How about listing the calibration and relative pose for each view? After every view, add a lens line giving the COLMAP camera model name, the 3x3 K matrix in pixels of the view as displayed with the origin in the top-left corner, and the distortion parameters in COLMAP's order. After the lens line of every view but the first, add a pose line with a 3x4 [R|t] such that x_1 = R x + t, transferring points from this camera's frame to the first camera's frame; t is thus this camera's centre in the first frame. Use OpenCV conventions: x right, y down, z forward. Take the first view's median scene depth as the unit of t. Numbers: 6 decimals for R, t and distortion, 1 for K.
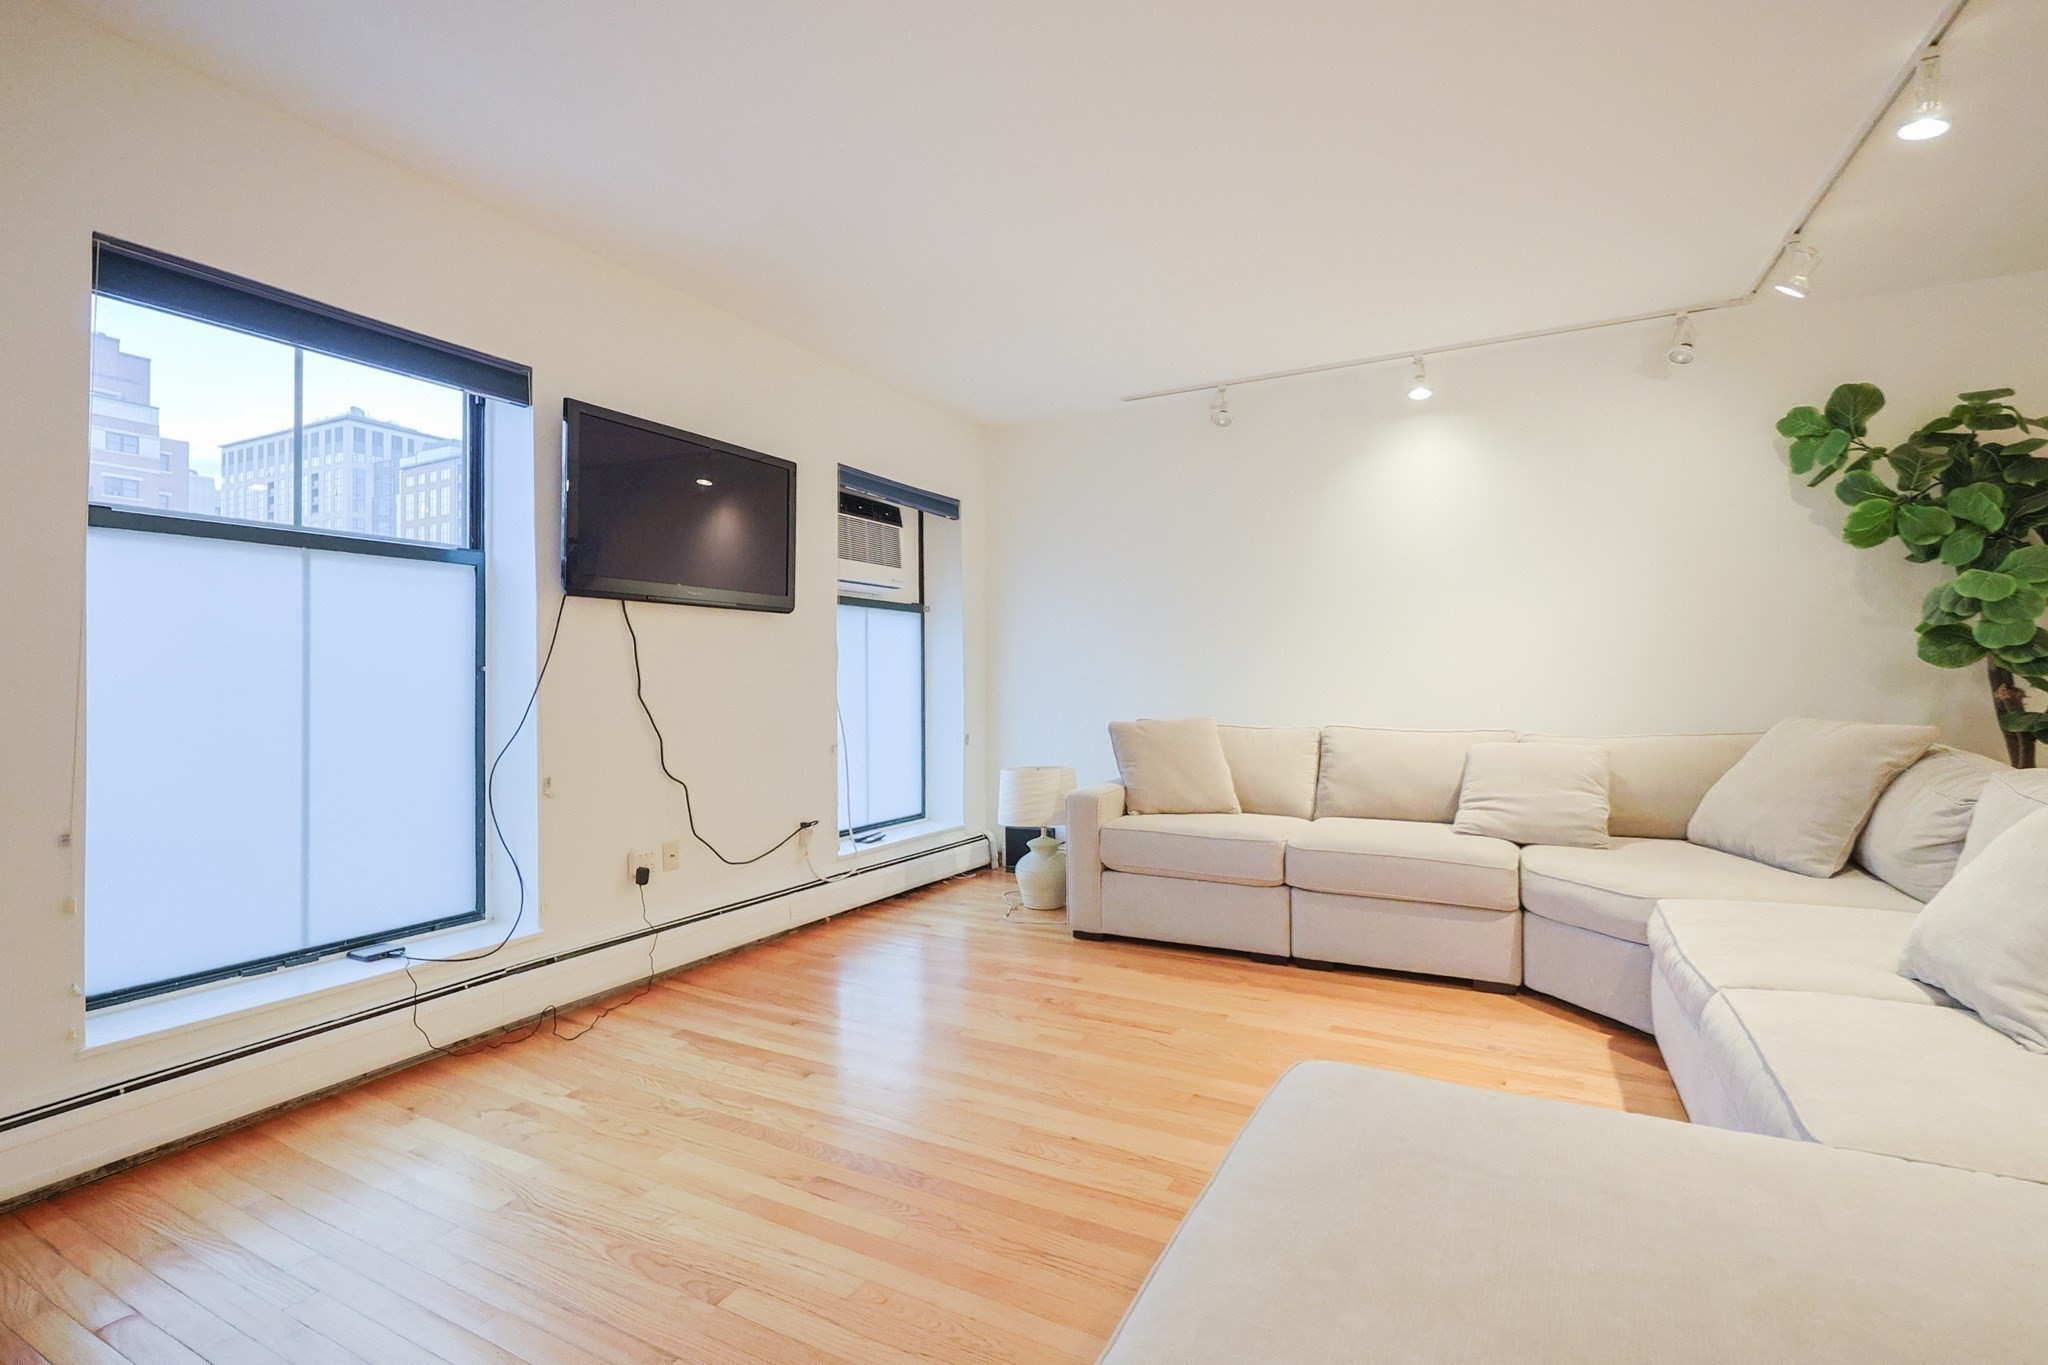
lens RADIAL K [[908.8, 0, 1023.5], [0, 908.8, 666.5], [0, 0, 1]] dist [-0.001506, -0.000238]
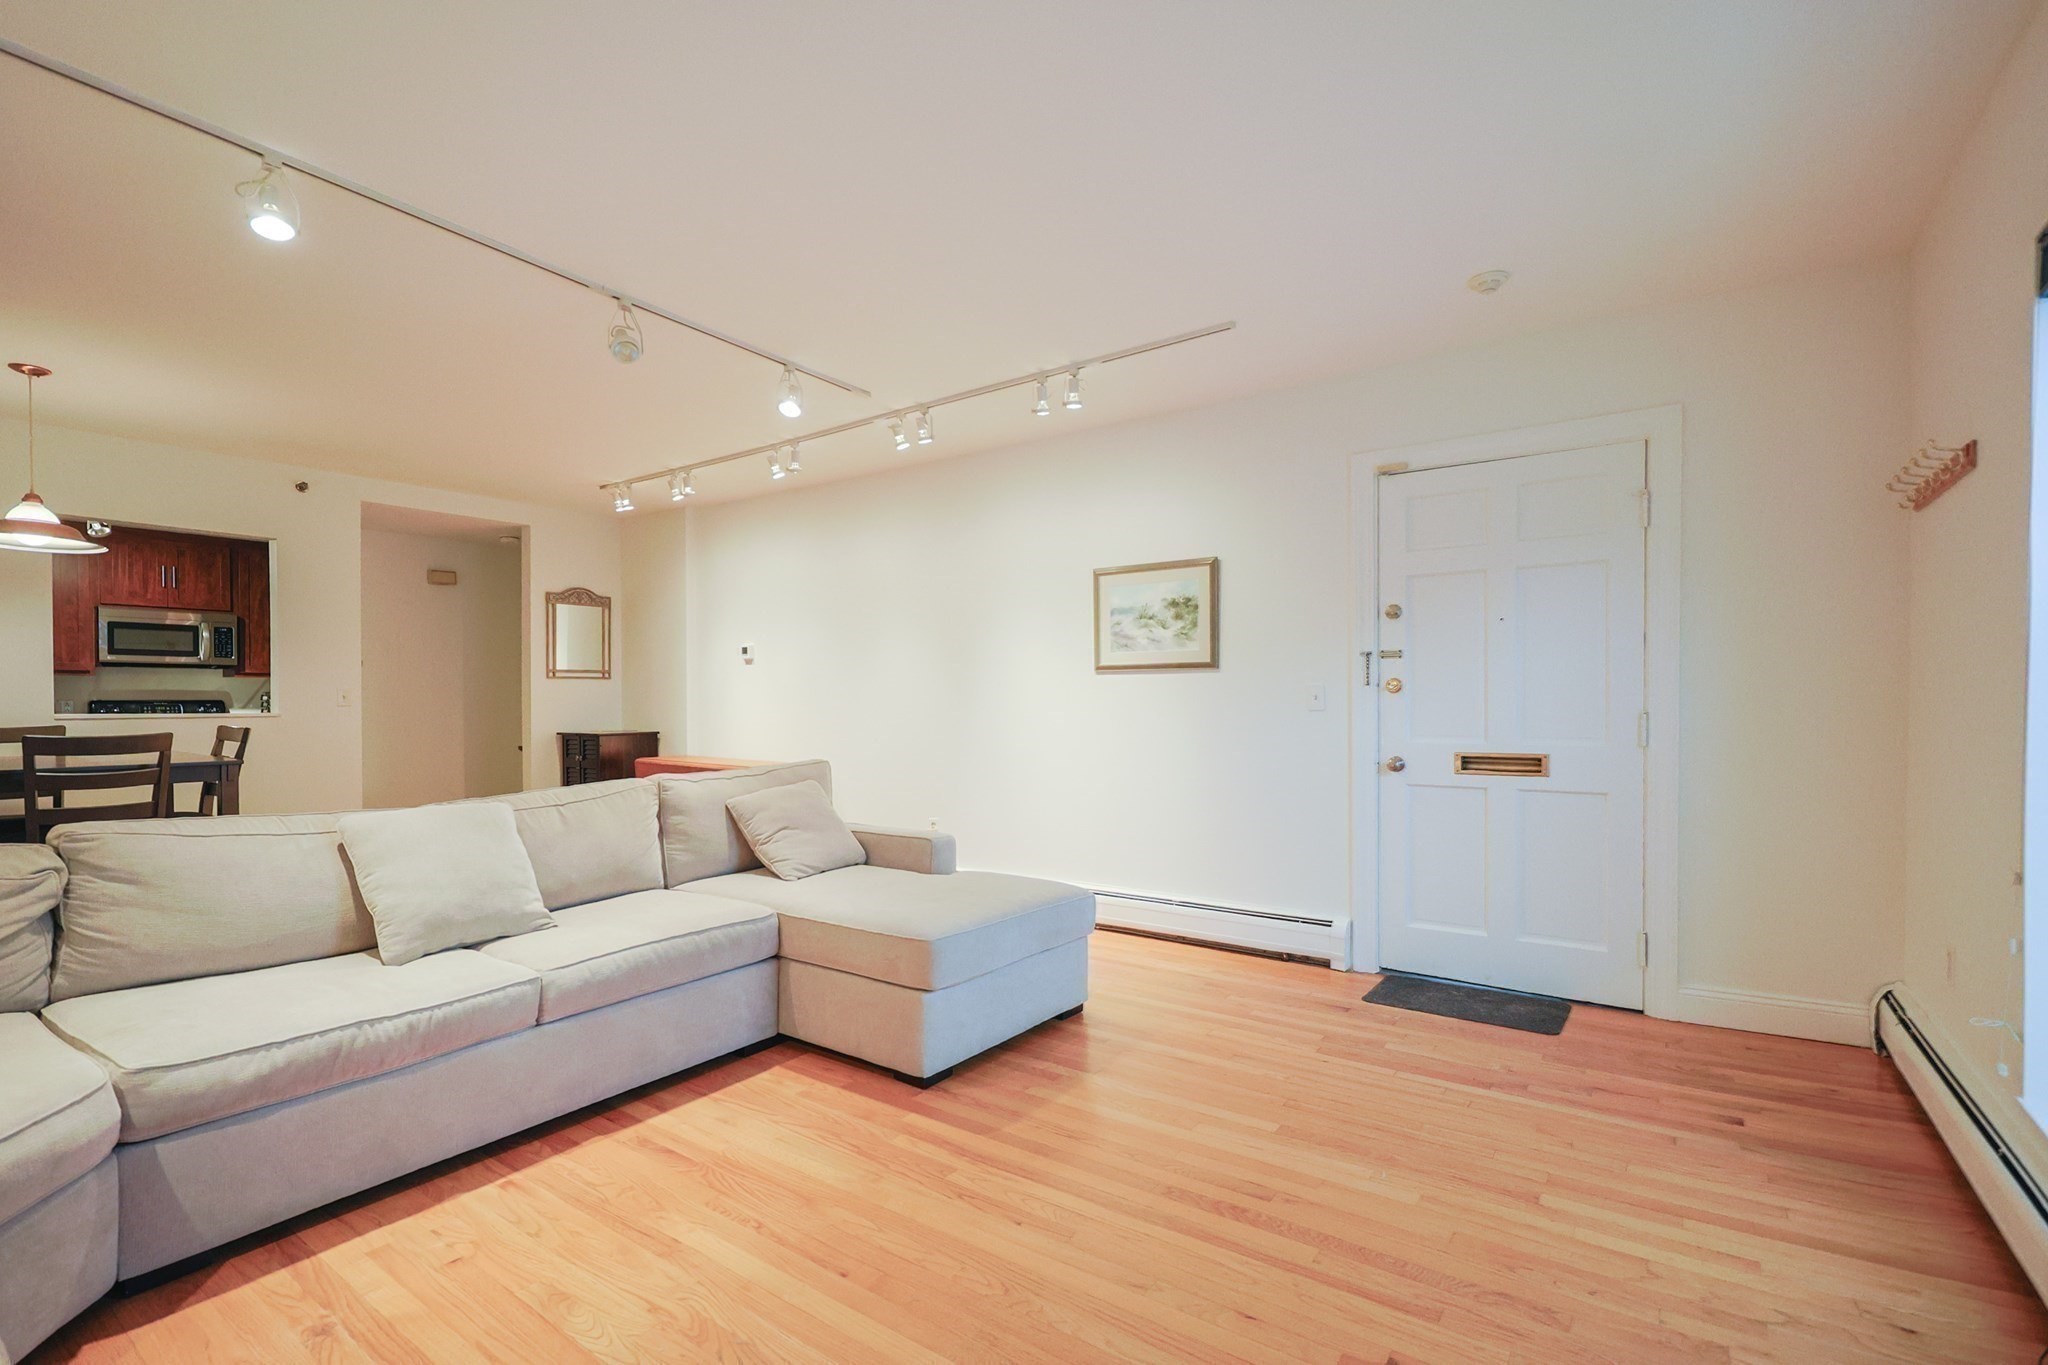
lens RADIAL K [[908.1, 0, 1052.1], [0, 908.1, 714.4], [0, 0, 1]] dist [-0.001534, -0.000570]
pose [[-0.993162, 0.006695, 0.116548, -0.066754], [0.006618, 0.999978, -0.001045, -0.000609], [-0.116552, -0.000267, -0.993185, 1.309617]]
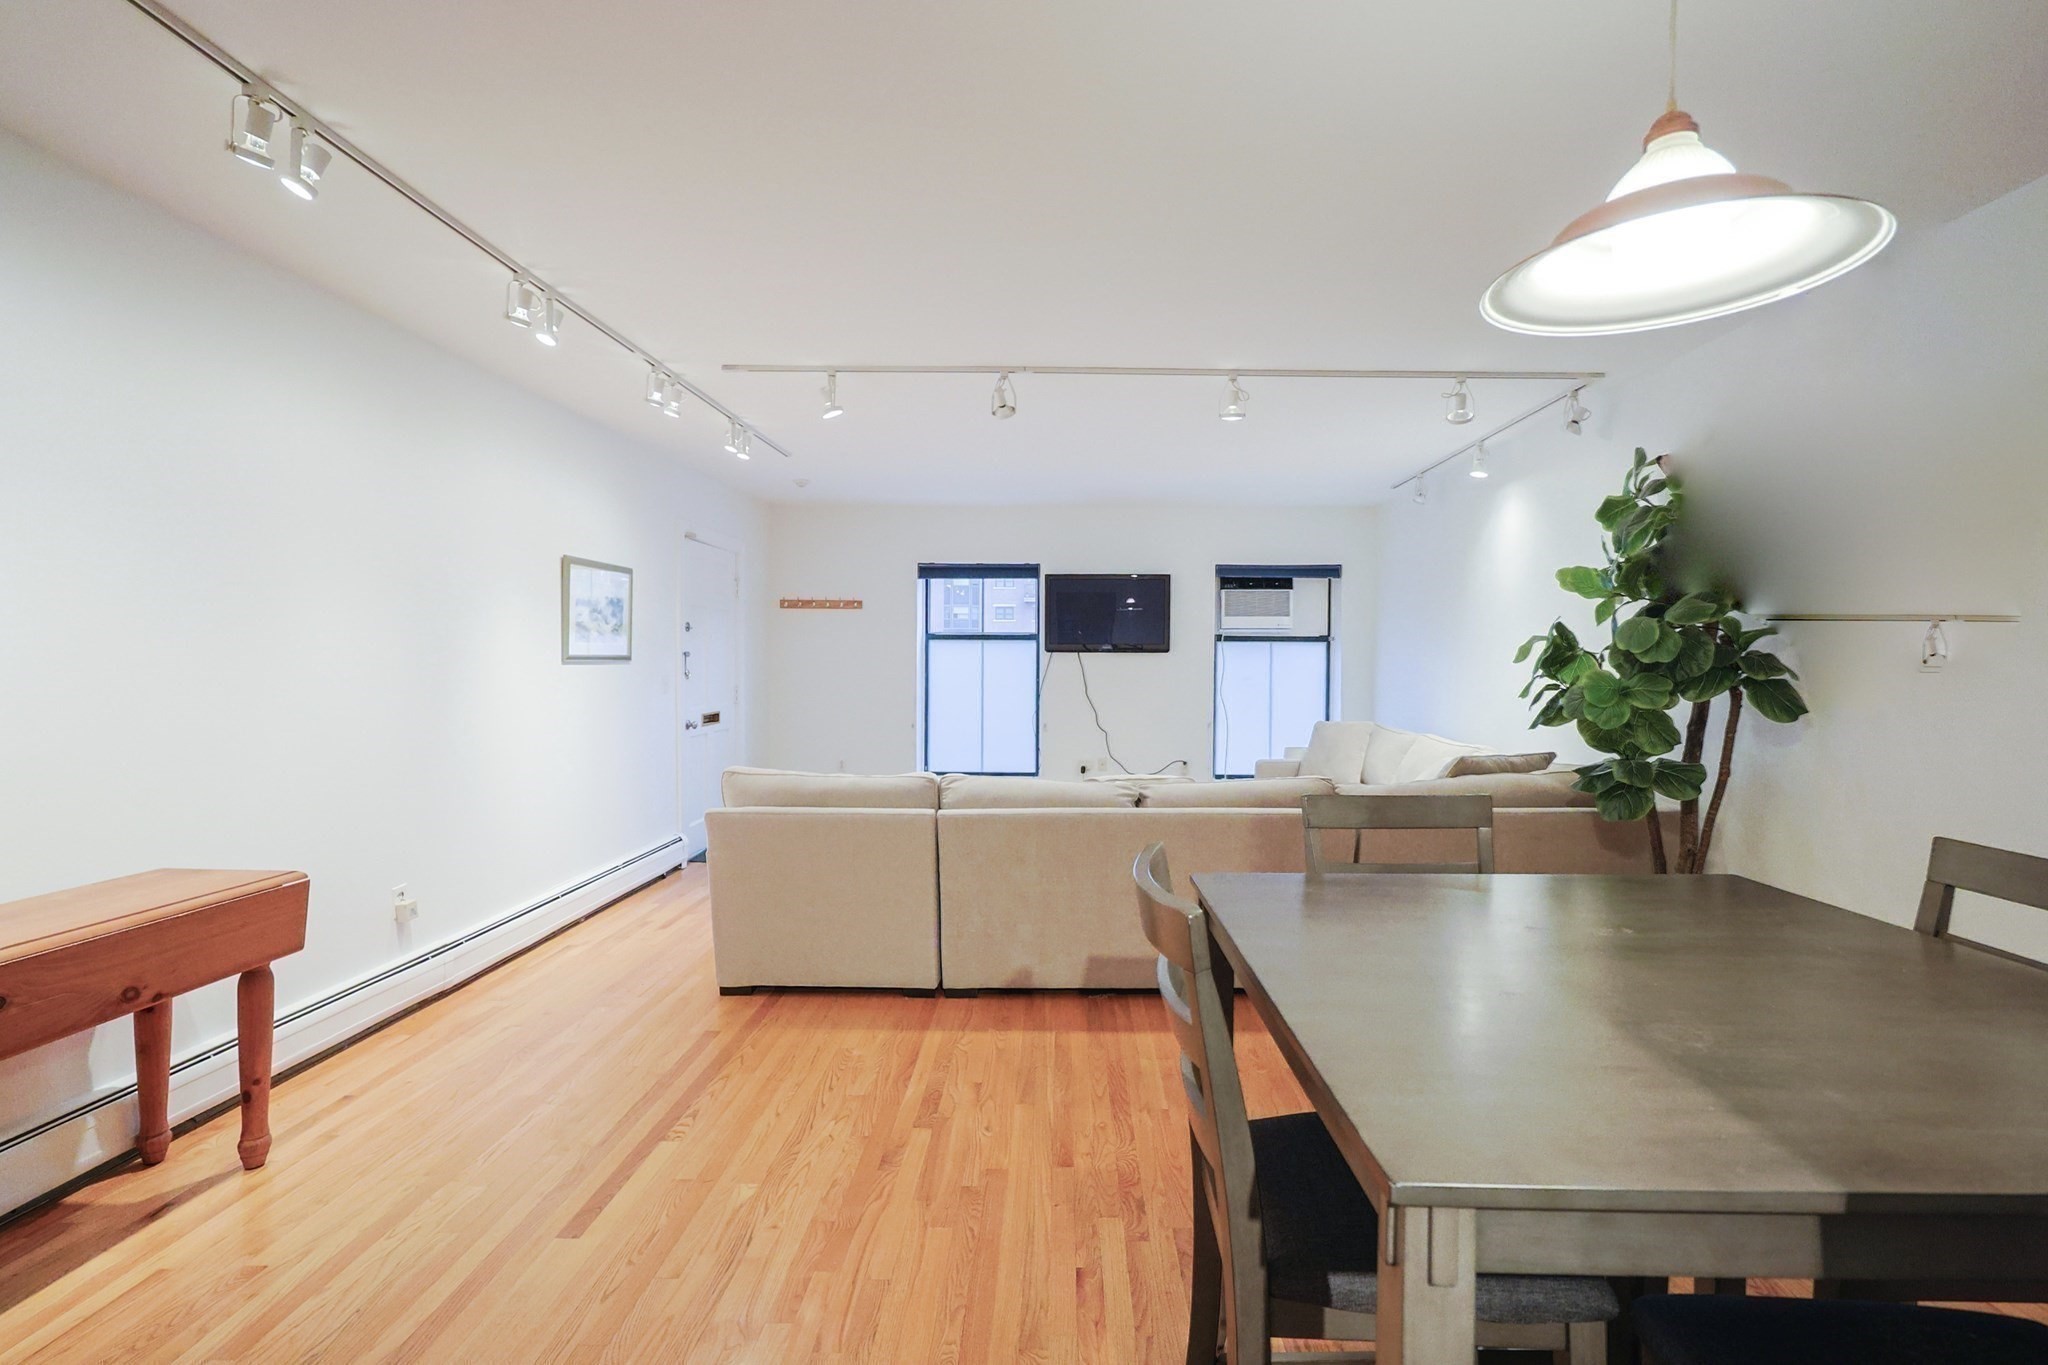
lens RADIAL K [[884.7, 0, 1055.7], [0, 884.7, 681.5], [0, 0, 1]] dist [0.000469, 0.000067]
pose [[0.450696, 0.029835, -0.892179, 1.590647], [0.007722, 0.999274, 0.037317, -0.084228], [0.892644, -0.023708, 0.450138, -0.083325]]
